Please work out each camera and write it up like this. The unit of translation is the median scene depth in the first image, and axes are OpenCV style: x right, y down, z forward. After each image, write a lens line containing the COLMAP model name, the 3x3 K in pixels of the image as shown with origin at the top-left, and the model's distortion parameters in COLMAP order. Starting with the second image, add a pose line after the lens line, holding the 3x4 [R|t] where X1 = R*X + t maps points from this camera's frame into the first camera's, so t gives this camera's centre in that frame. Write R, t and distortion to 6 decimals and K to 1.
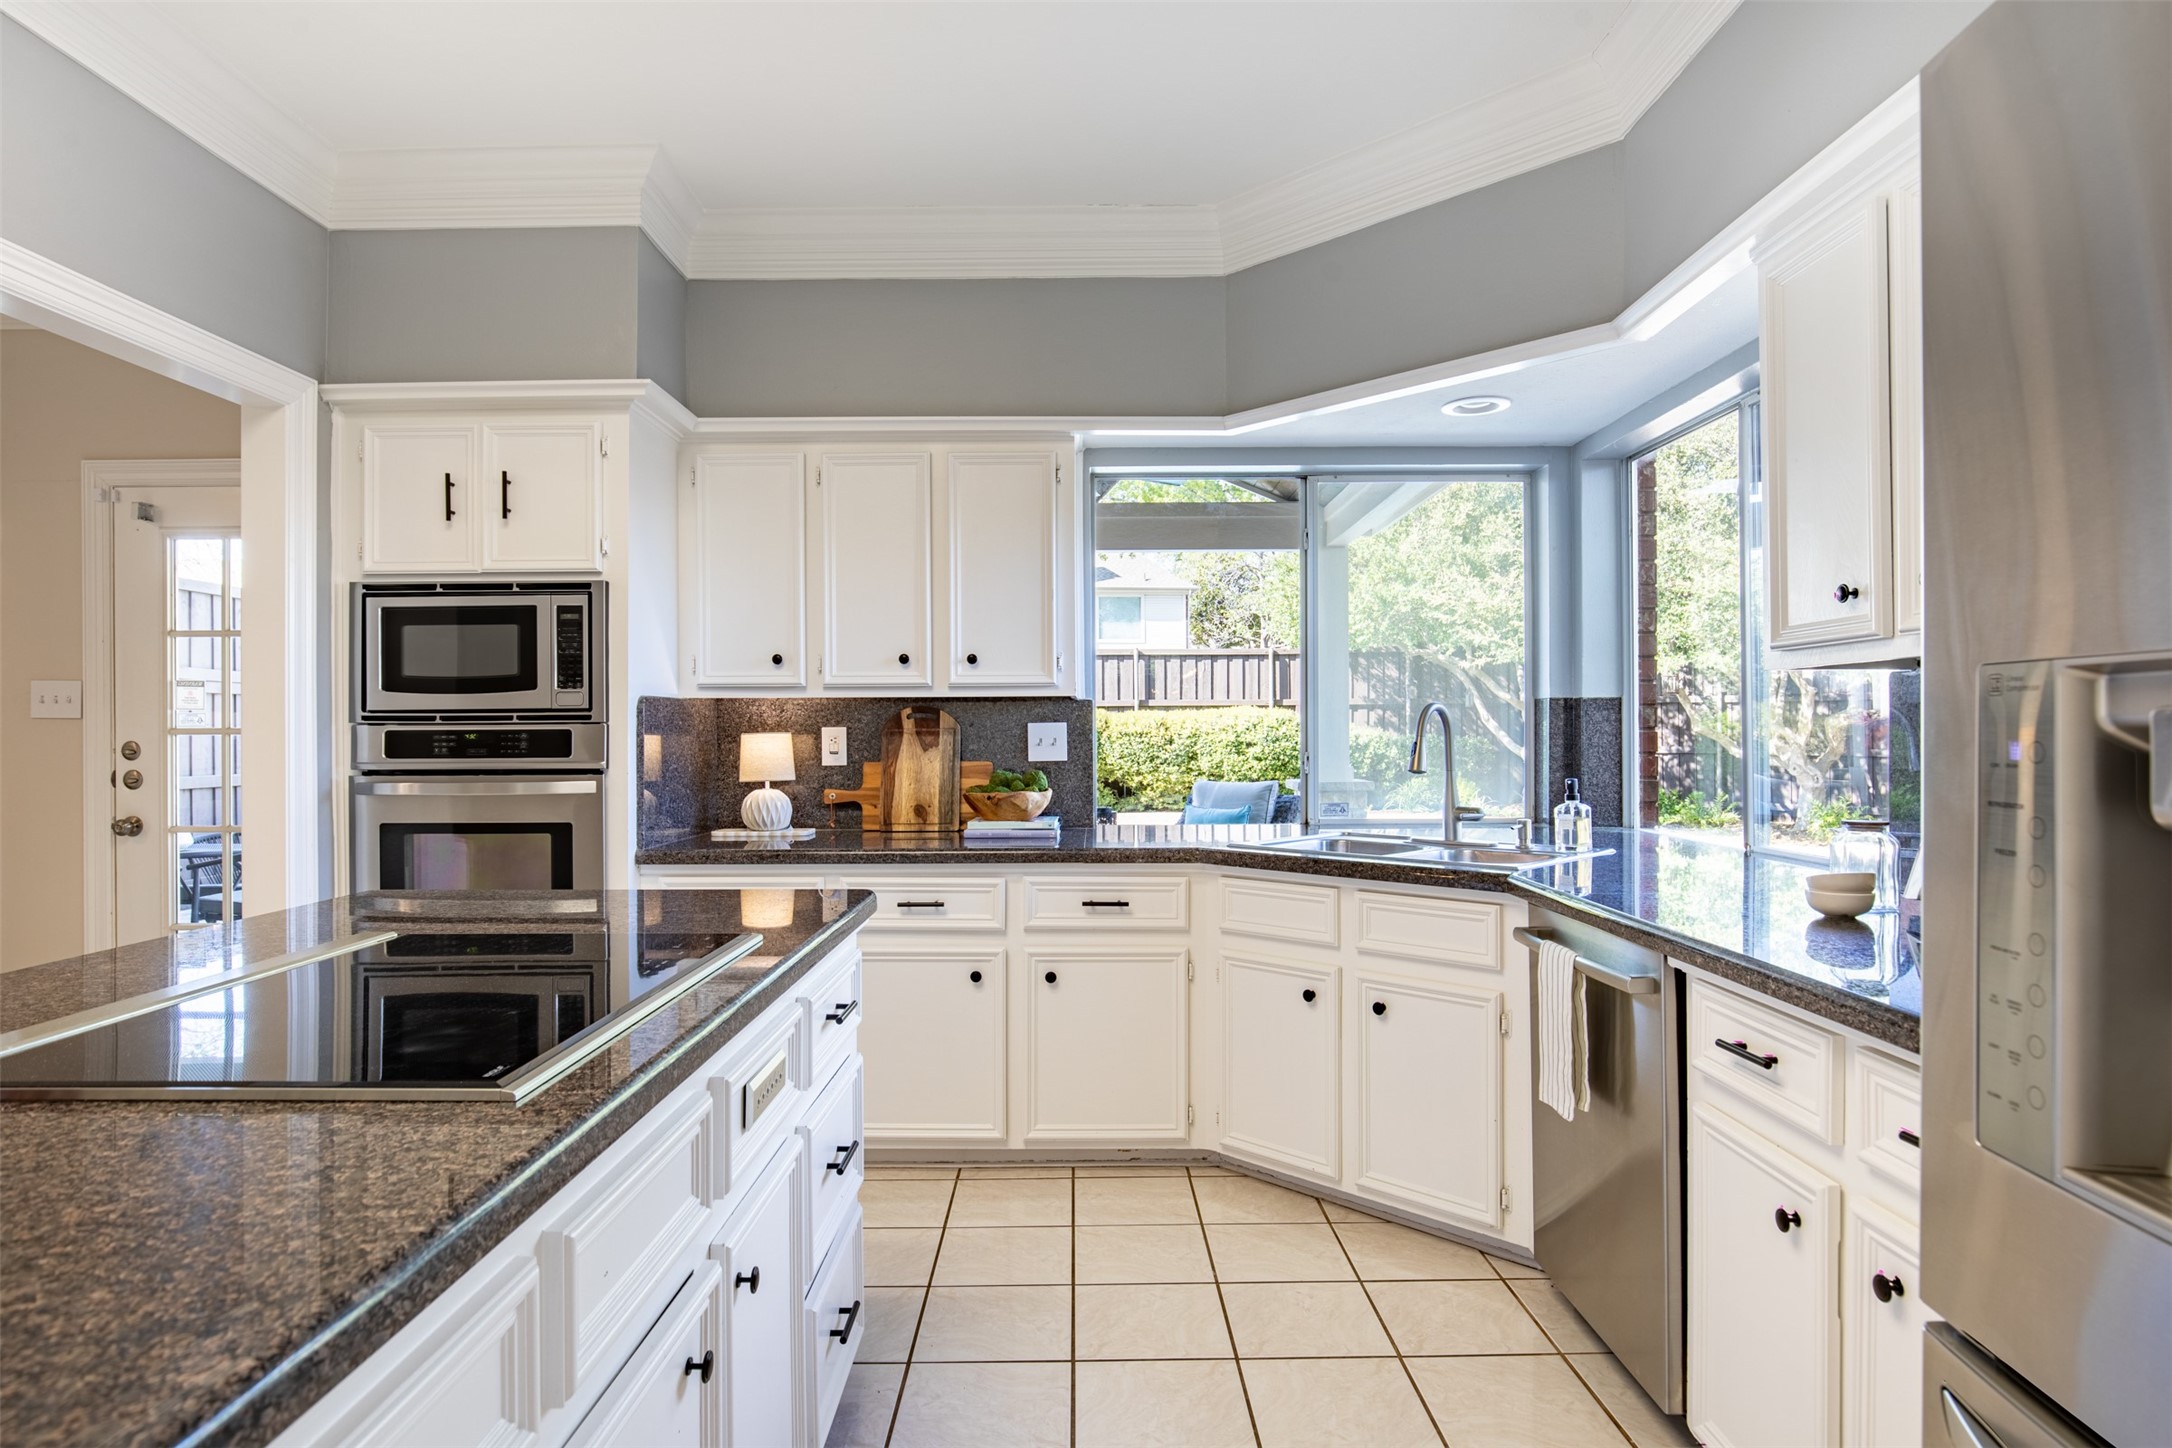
lens RADIAL K [[1191.6, 0, 1088.6], [0, 1191.6, 727.8], [0, 0, 1]] dist [-0.018606, -0.001872]
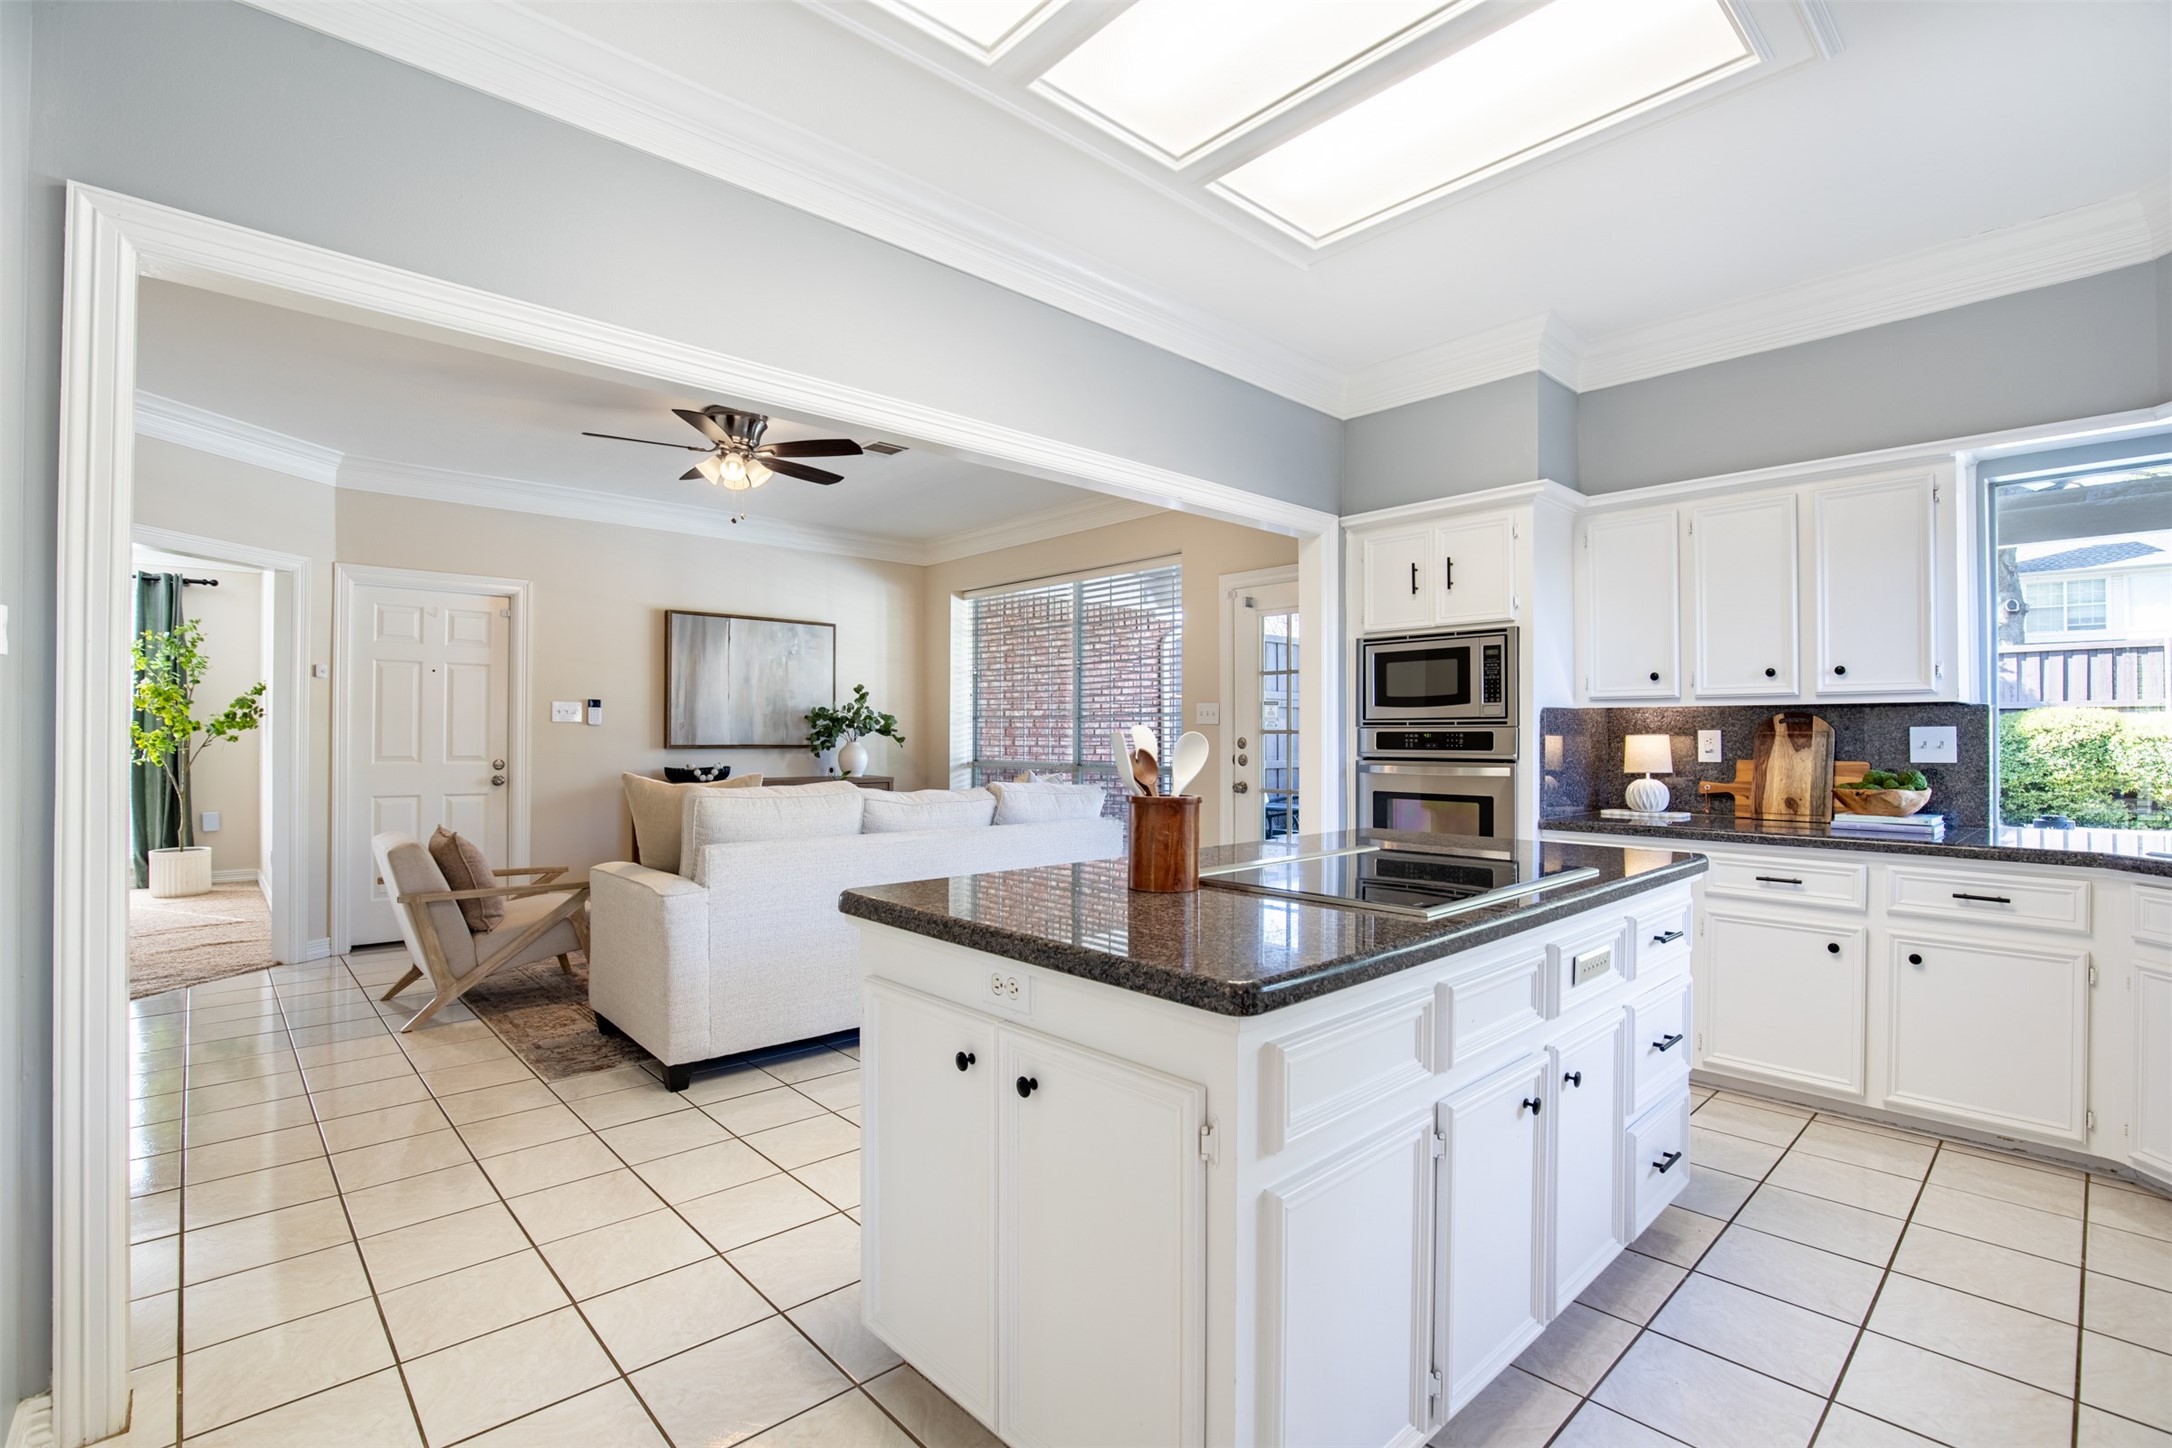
lens RADIAL K [[987.3, 0, 1094.5], [0, 987.3, 730.4], [0, 0, 1]] dist [-0.033265, 0.004878]
pose [[0.682843, 0.002744, -0.730560, 0.099281], [-0.002570, 0.999996, 0.001354, -0.000119], [0.730561, 0.000953, 0.682847, -0.156885]]
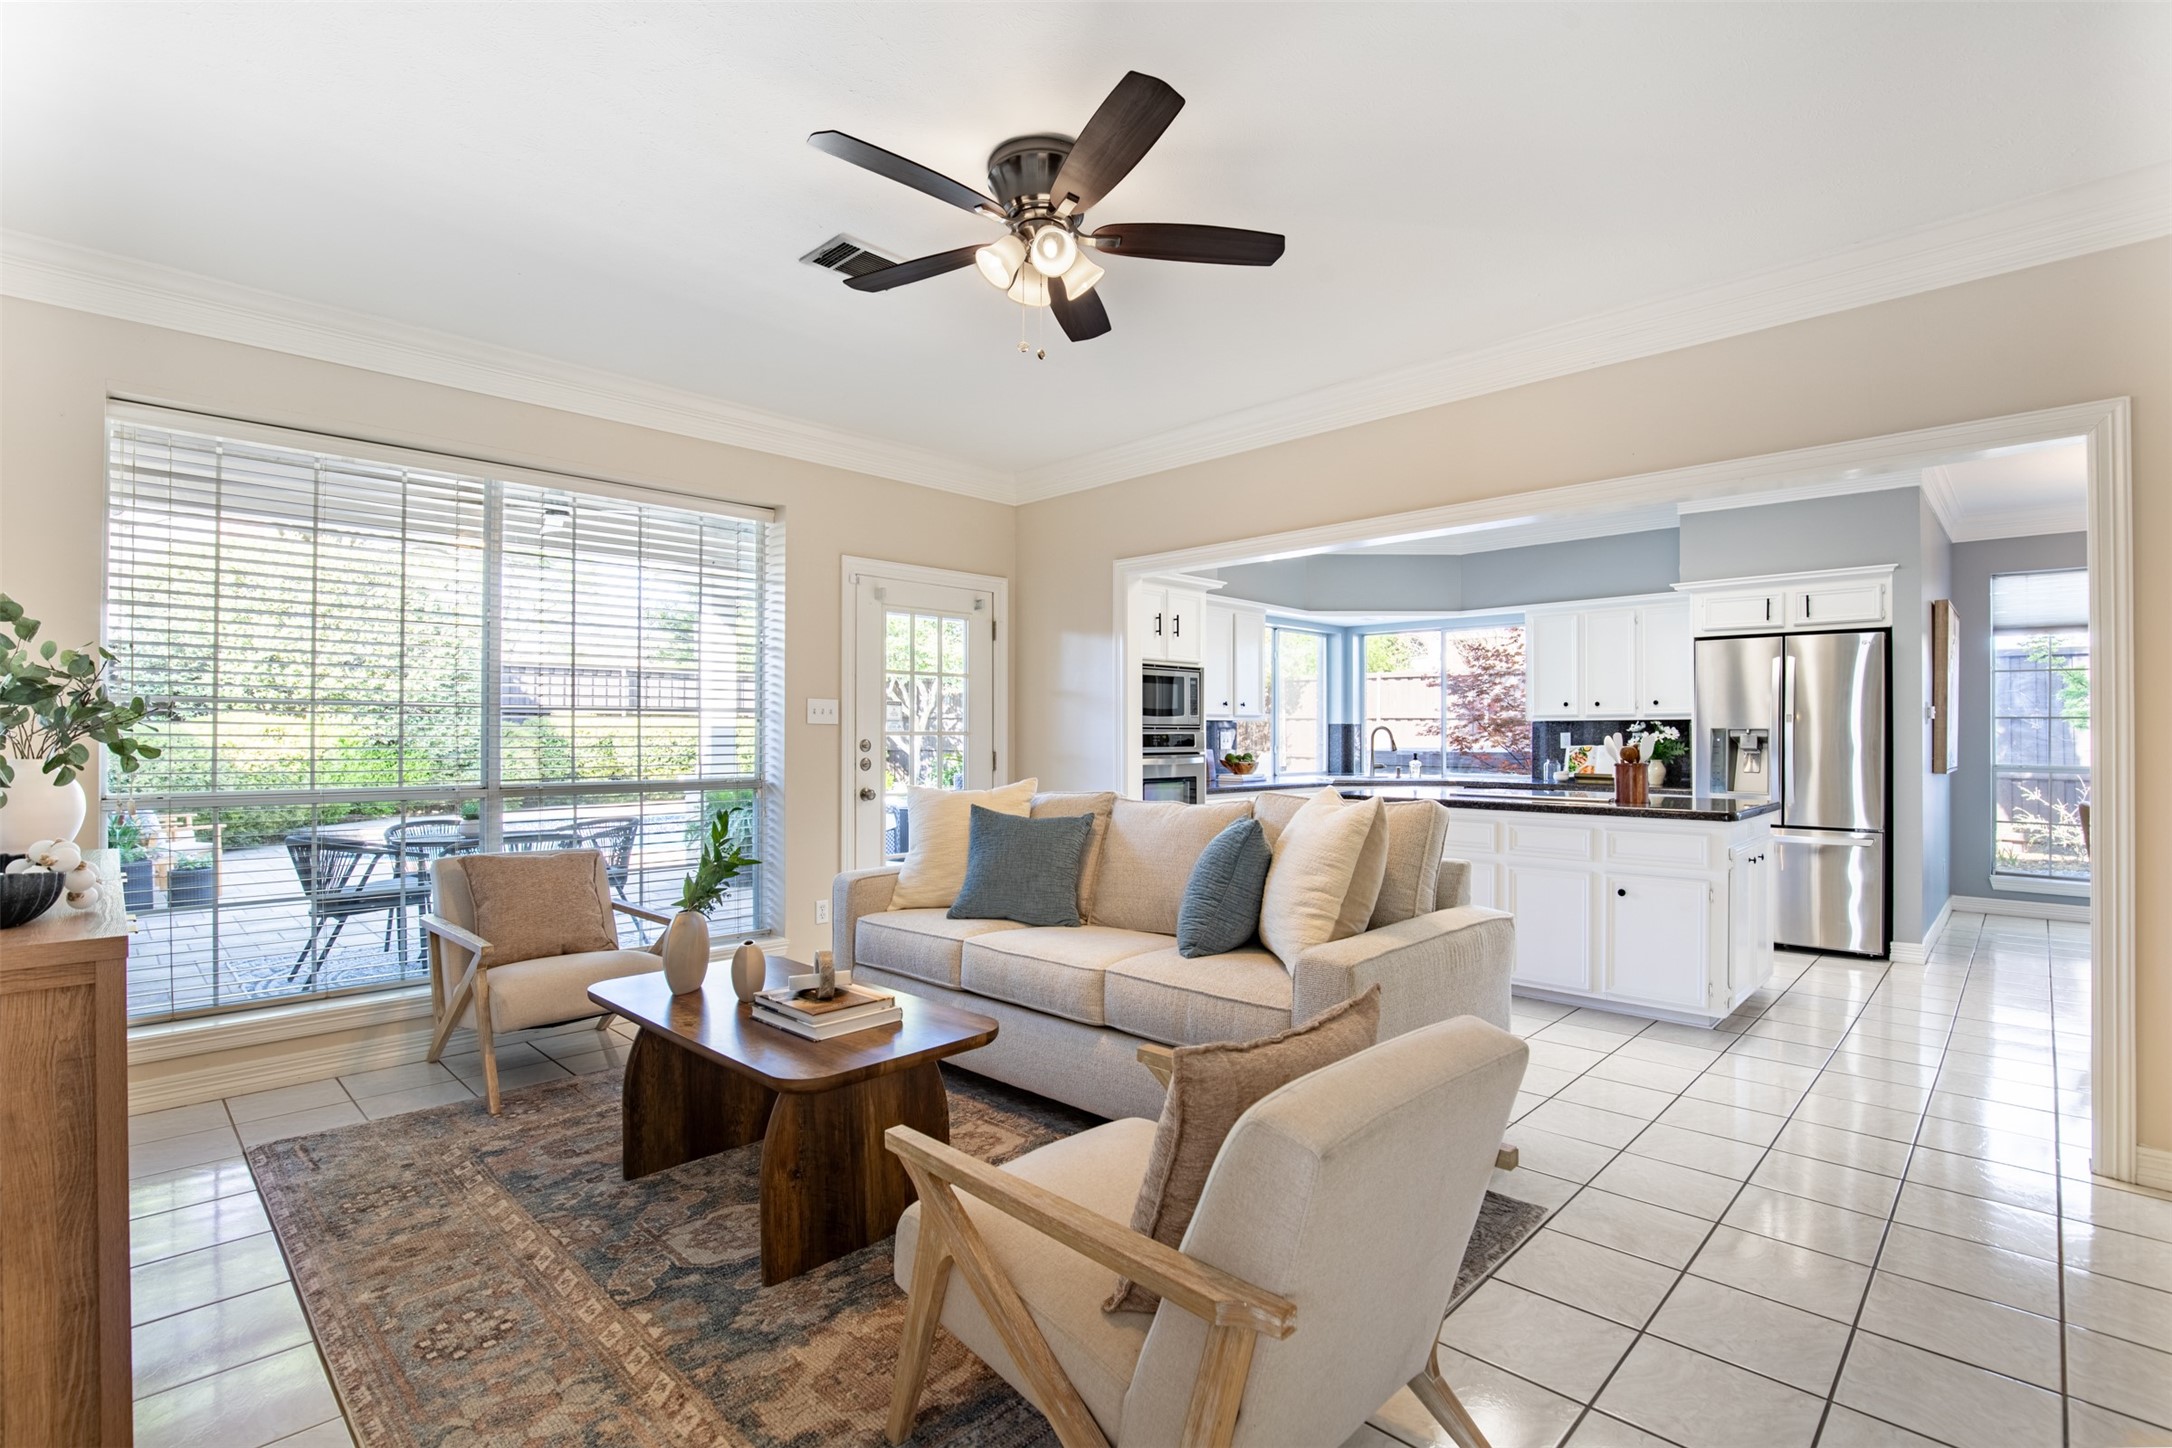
lens RADIAL K [[987.3, 0, 1092.8], [0, 987.3, 731.7], [0, 0, 1]] dist [-0.033265, 0.004878]
pose [[0.704825, 0.007039, 0.709346, -1.828434], [-0.004693, 0.999975, -0.005259, 0.007877], [-0.709366, 0.000378, 0.704841, -0.159216]]
